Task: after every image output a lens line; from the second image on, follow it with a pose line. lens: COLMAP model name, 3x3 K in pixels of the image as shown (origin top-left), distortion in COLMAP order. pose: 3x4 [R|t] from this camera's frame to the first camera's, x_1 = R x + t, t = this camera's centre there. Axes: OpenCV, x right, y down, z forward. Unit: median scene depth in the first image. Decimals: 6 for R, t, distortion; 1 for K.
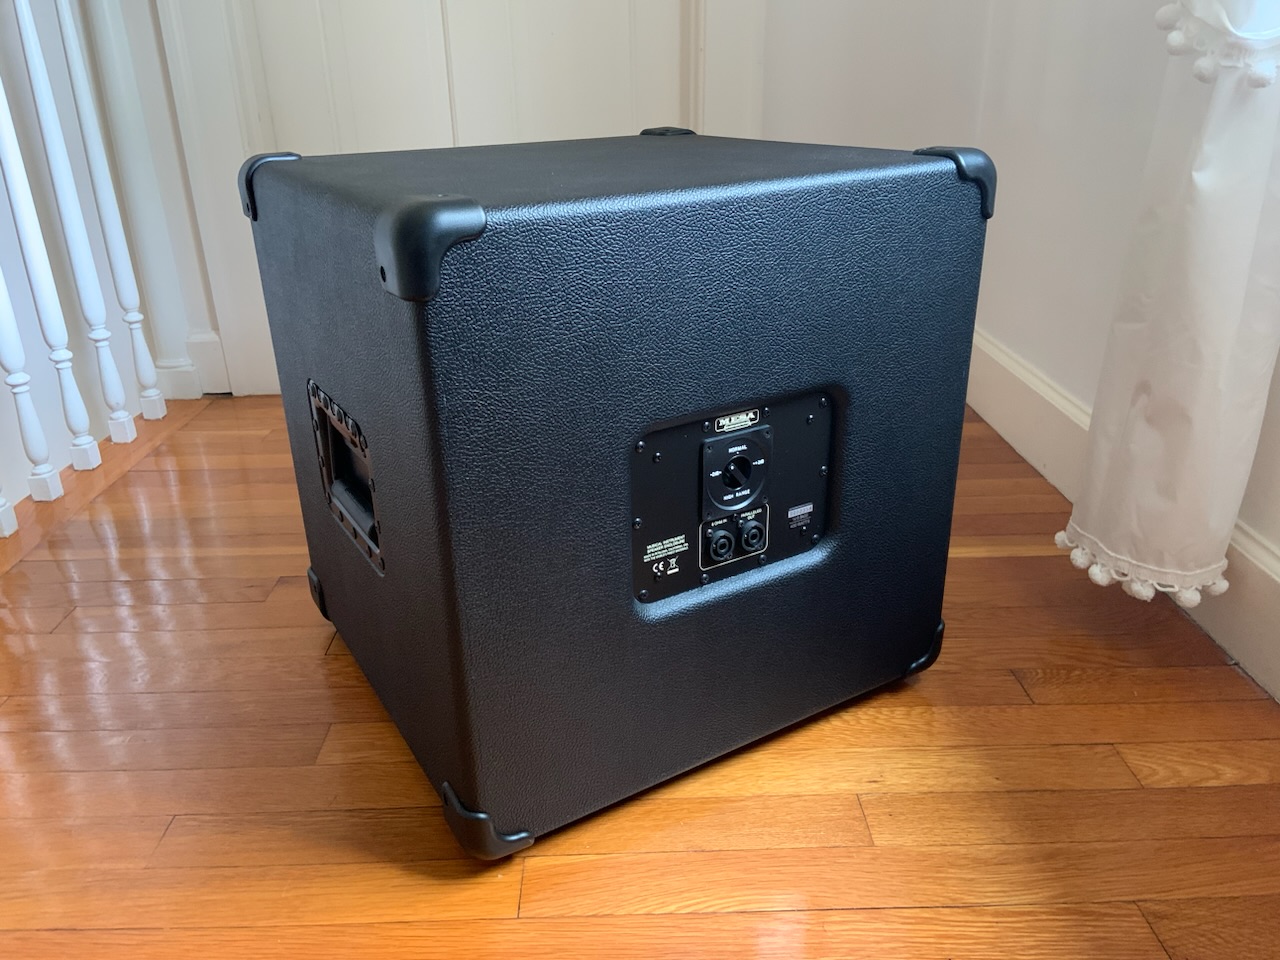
lens RADIAL K [[997.6, 0, 632.8], [0, 997.6, 470.2], [0, 0, 1]] dist [0.093233, -0.138551]
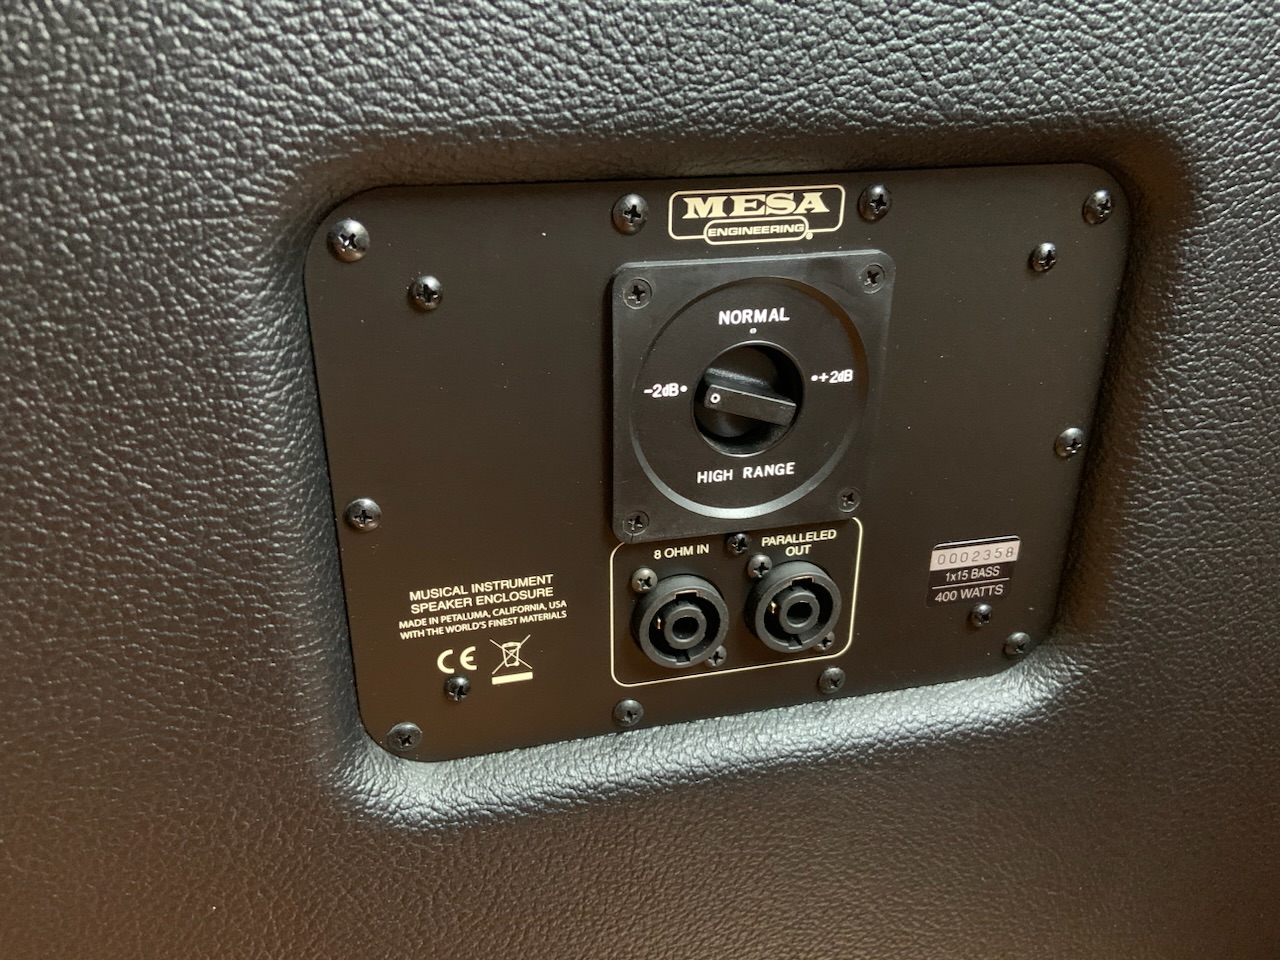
lens RADIAL K [[997.6, 0, 638.3], [0, 997.6, 478.9], [0, 0, 1]] dist [0.093233, -0.138551]
pose [[0.954774, 0.141700, -0.261395, 0.152986], [-0.134856, 0.989886, 0.044033, 0.017275], [0.264991, -0.006791, 0.964227, 0.689803]]
